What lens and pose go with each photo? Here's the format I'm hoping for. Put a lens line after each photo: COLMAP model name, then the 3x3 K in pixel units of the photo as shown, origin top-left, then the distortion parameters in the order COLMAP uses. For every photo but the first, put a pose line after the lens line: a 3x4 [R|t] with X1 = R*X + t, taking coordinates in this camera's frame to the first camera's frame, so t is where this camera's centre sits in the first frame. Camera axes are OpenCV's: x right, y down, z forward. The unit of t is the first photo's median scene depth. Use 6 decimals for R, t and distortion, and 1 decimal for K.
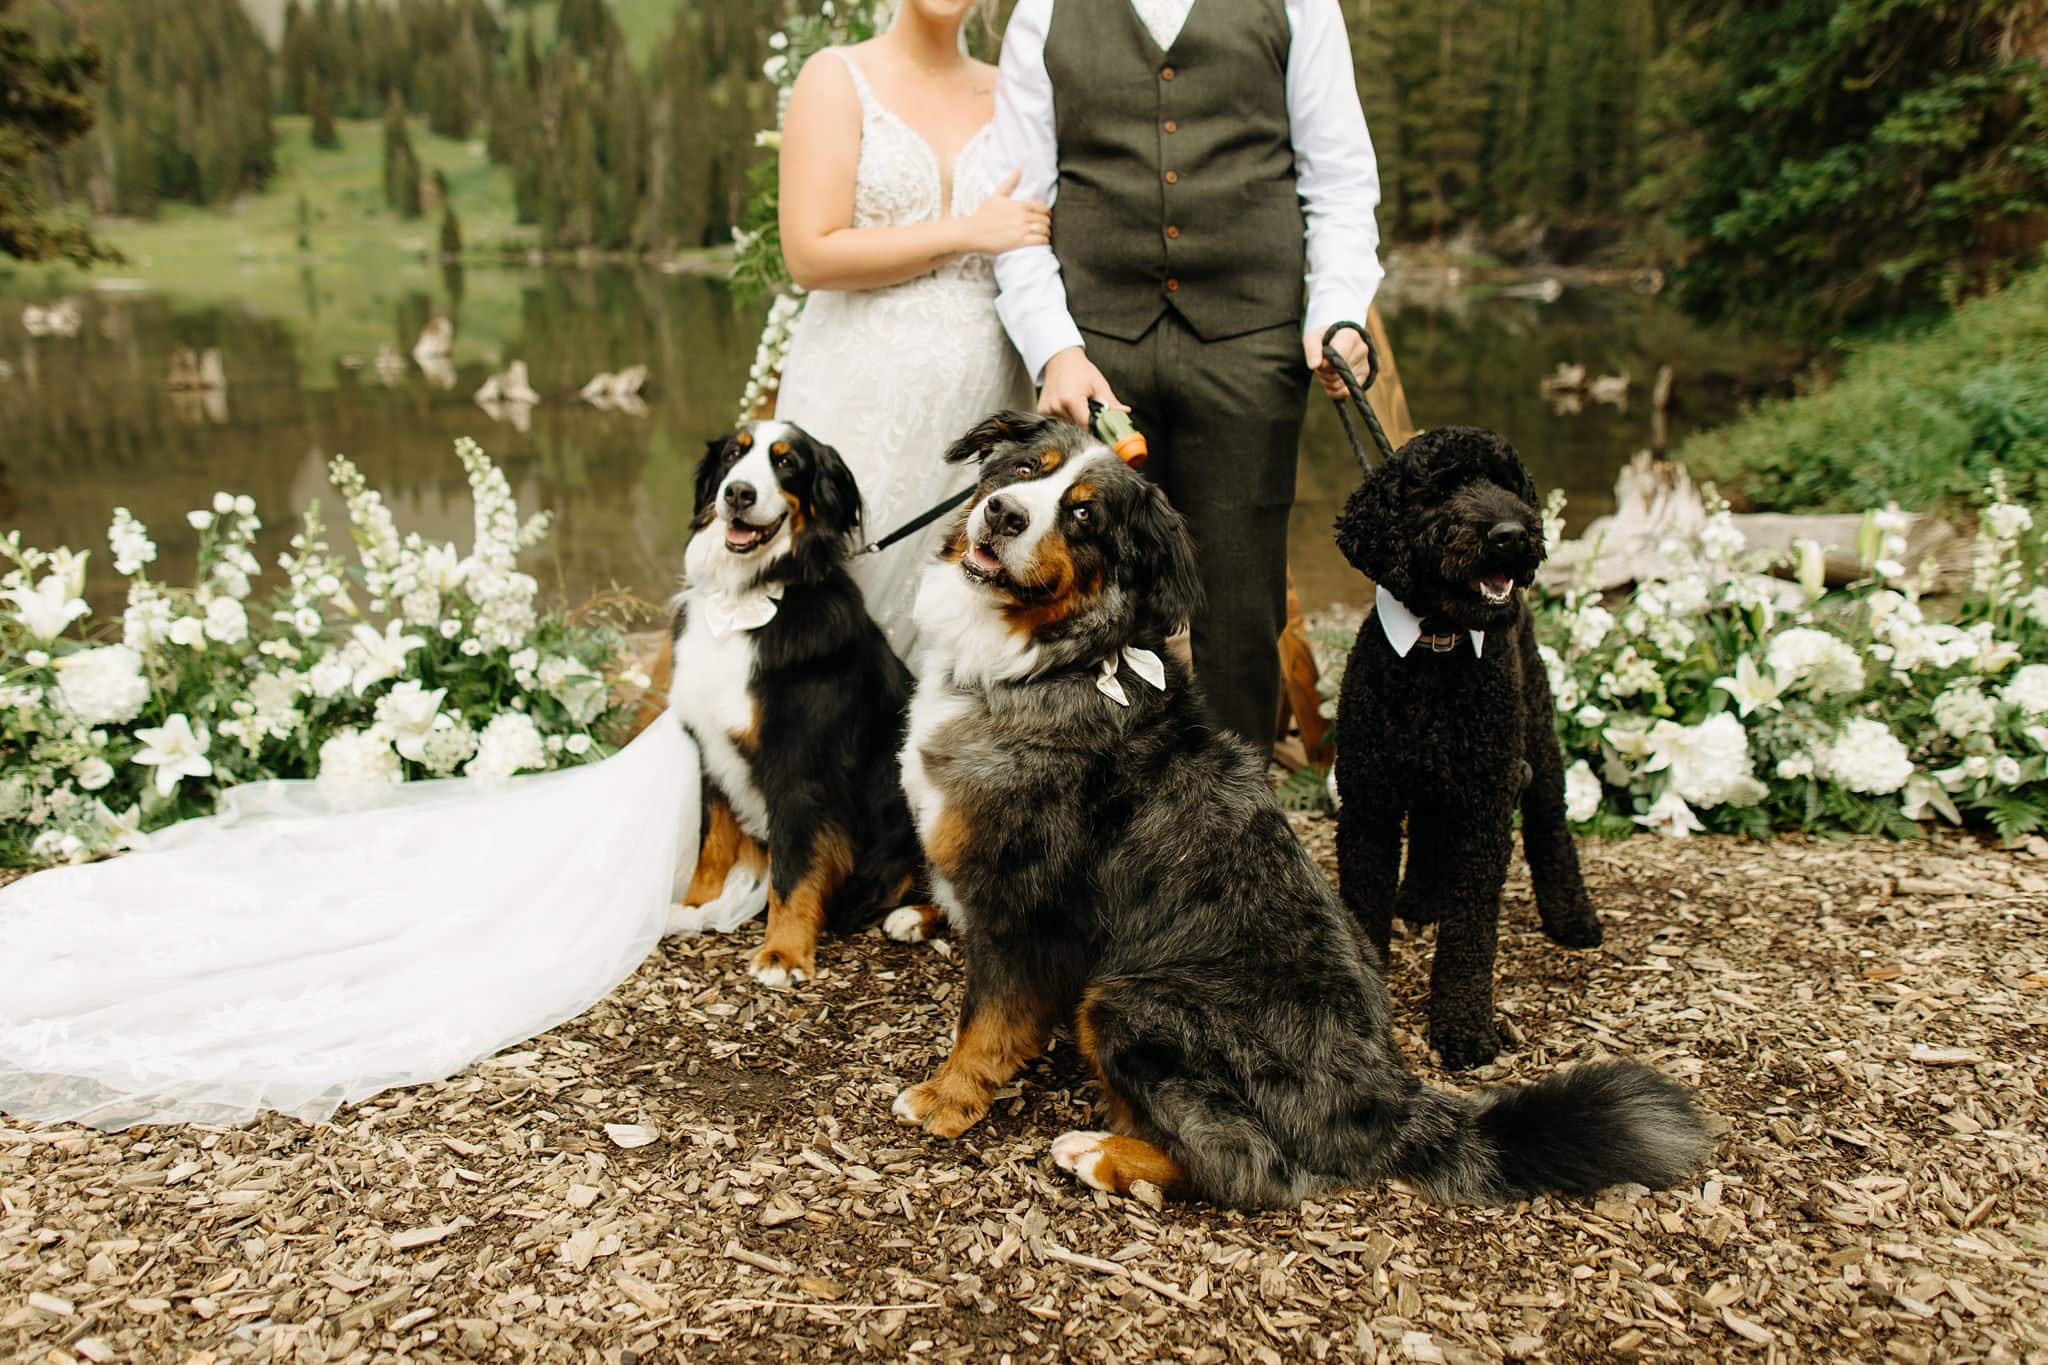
lens RADIAL K [[1570.1, 0, 979.7], [0, 1570.1, 610.6], [0, 0, 1]] dist [0.001314, -0.000425]
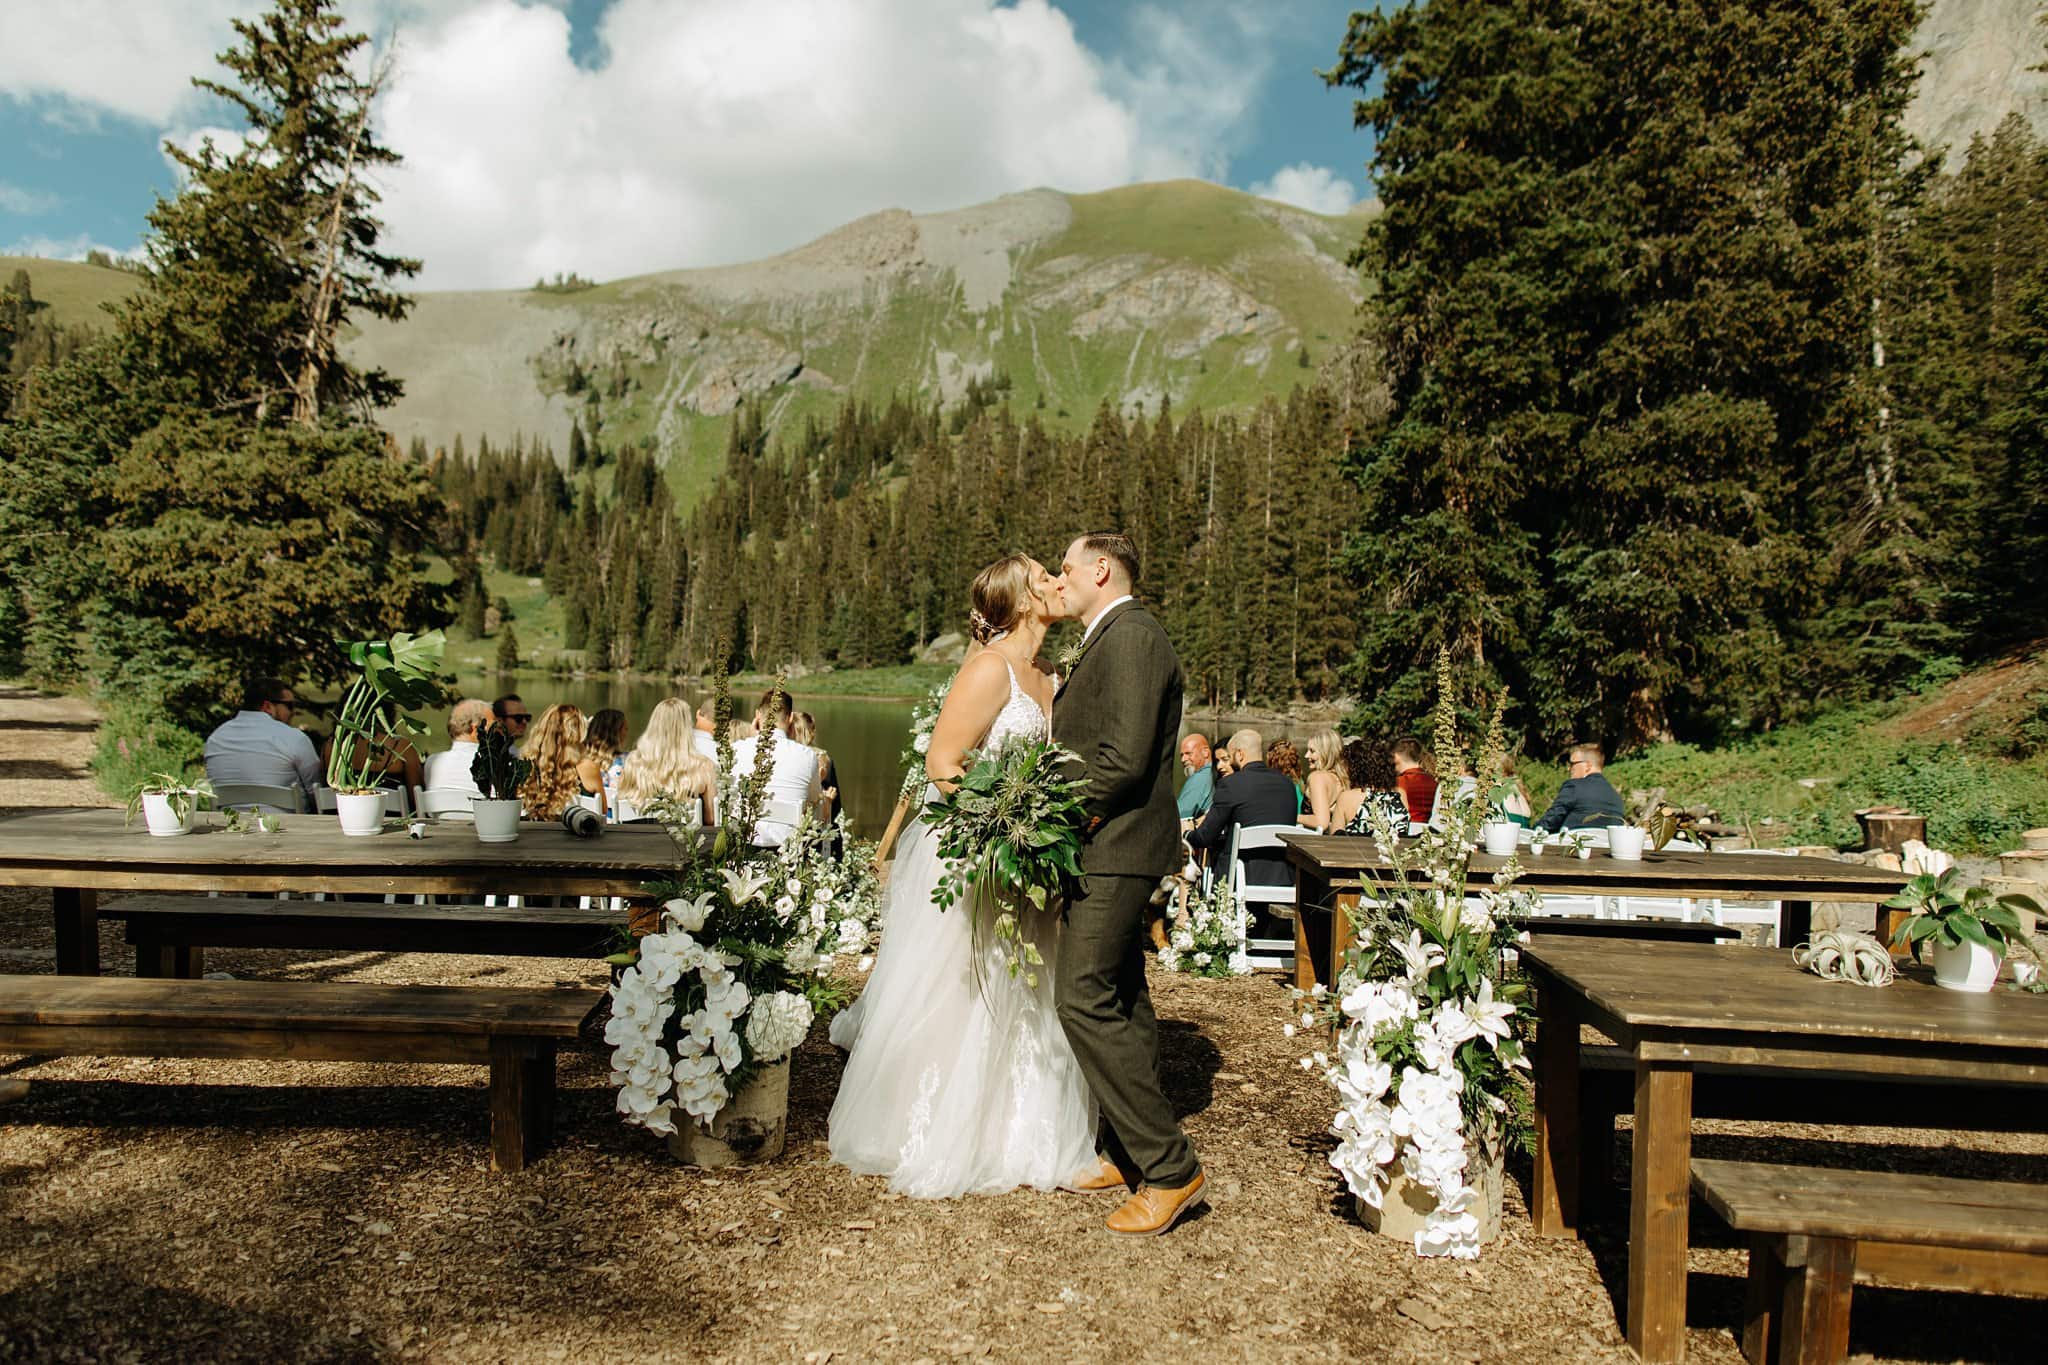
lens RADIAL K [[1414.4, 0, 1021.1], [0, 1414.4, 678.6], [0, 0, 1]] dist [0.001973, -0.005033]
pose [[0.998270, 0.041727, 0.041411, -0.006775], [-0.031252, 0.973308, -0.227365, 0.401463], [-0.049793, 0.225677, 0.972929, -2.643709]]
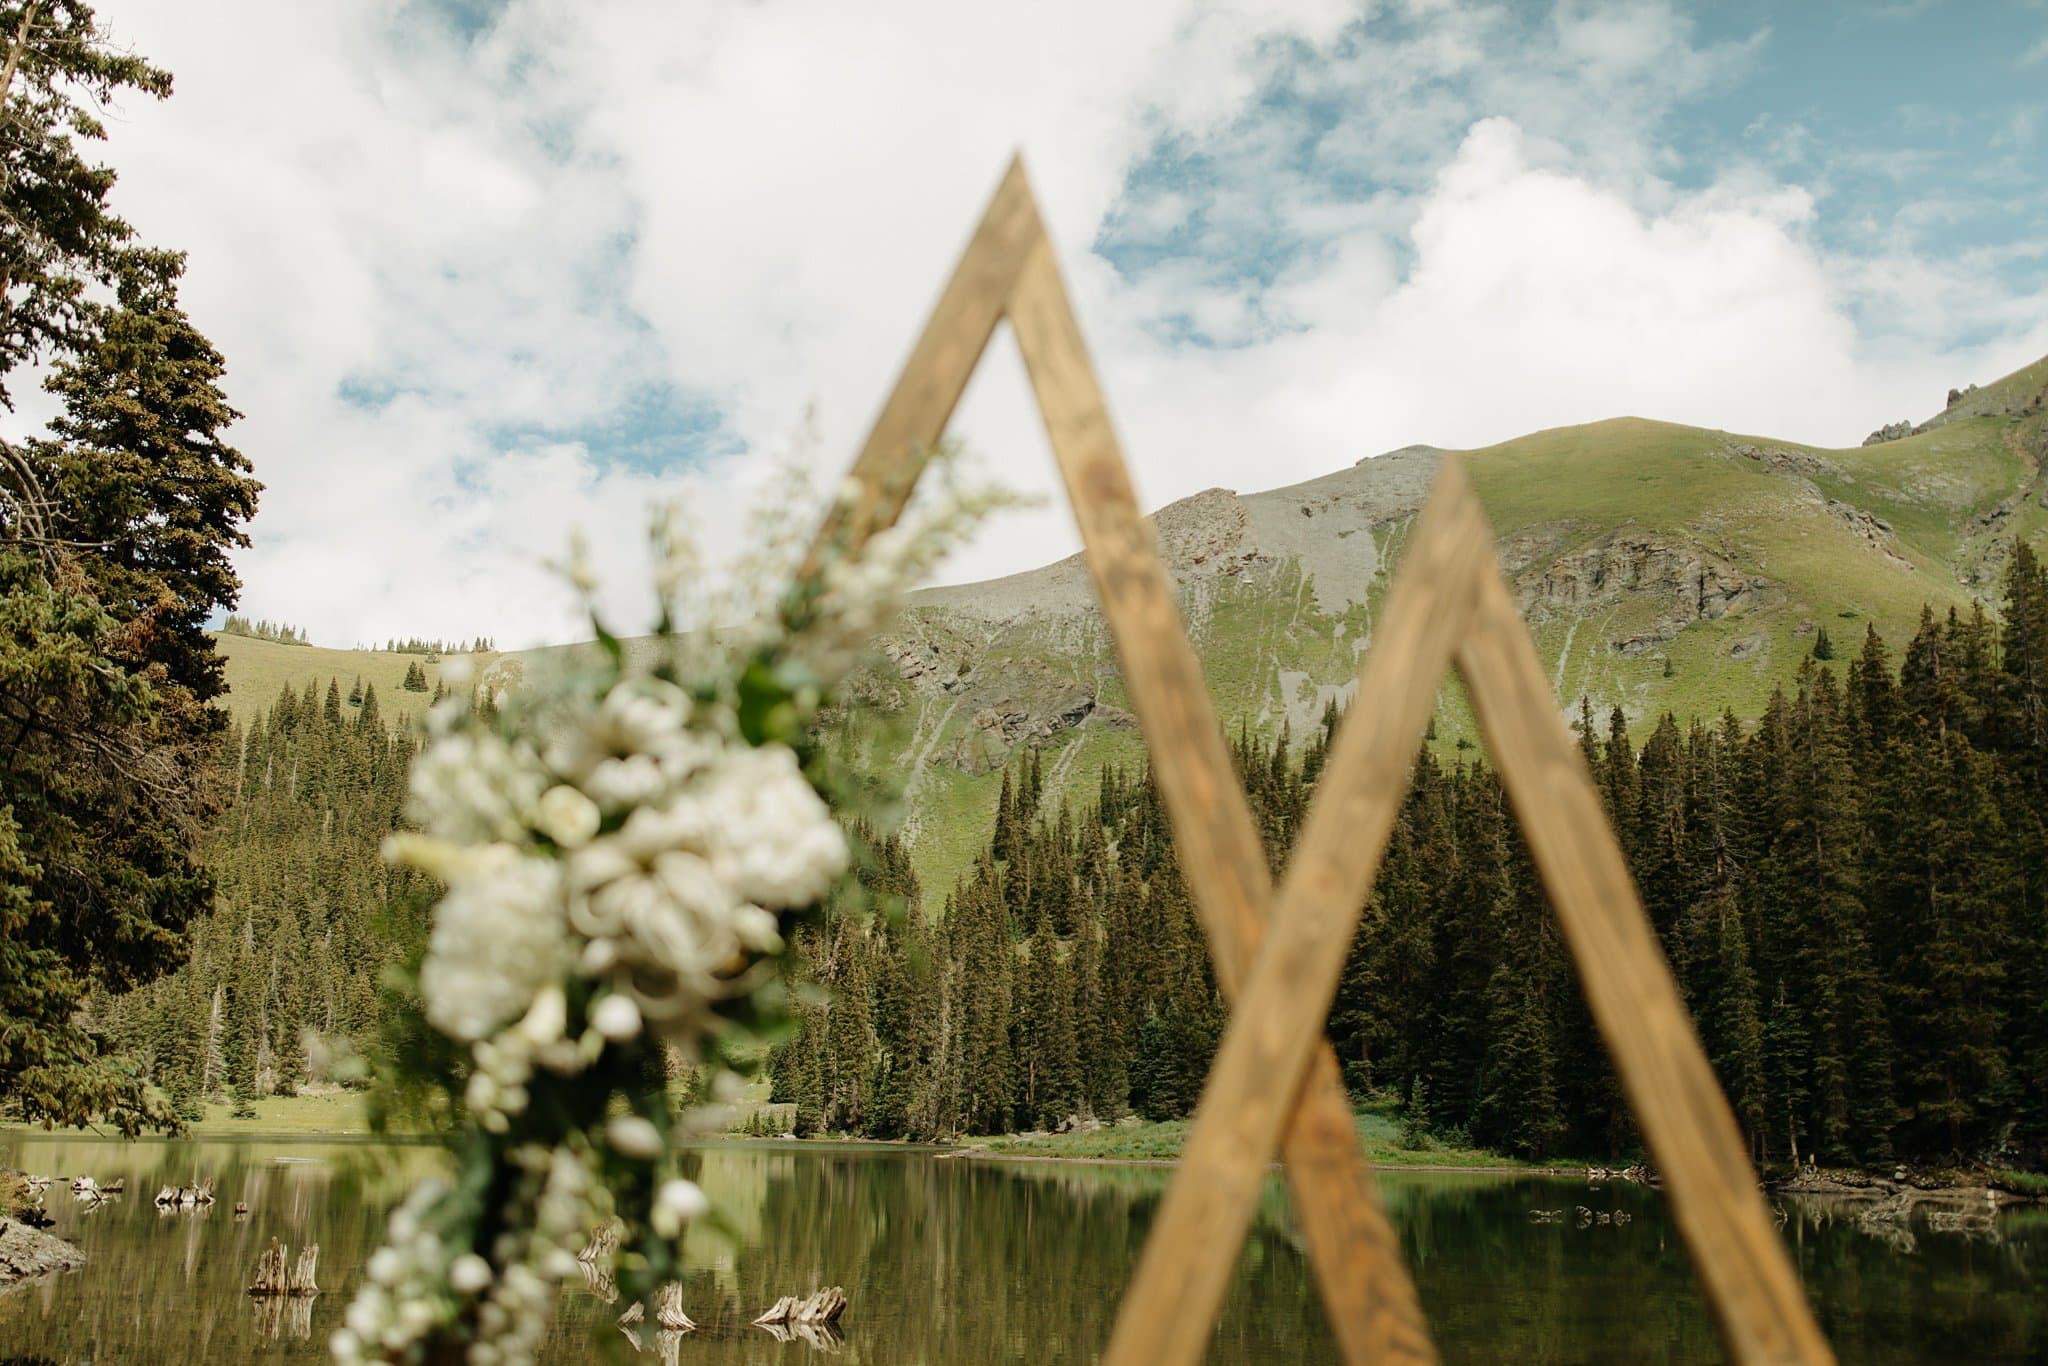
lens RADIAL K [[1965.5, 0, 1015.1], [0, 1965.5, 689.8], [0, 0, 1]] dist [0.010545, -0.006157]
pose [[0.986791, -0.011184, -0.161609, 0.147712], [-0.060437, 0.900171, -0.431323, -0.093214], [0.150300, 0.435393, 0.887605, 0.463717]]
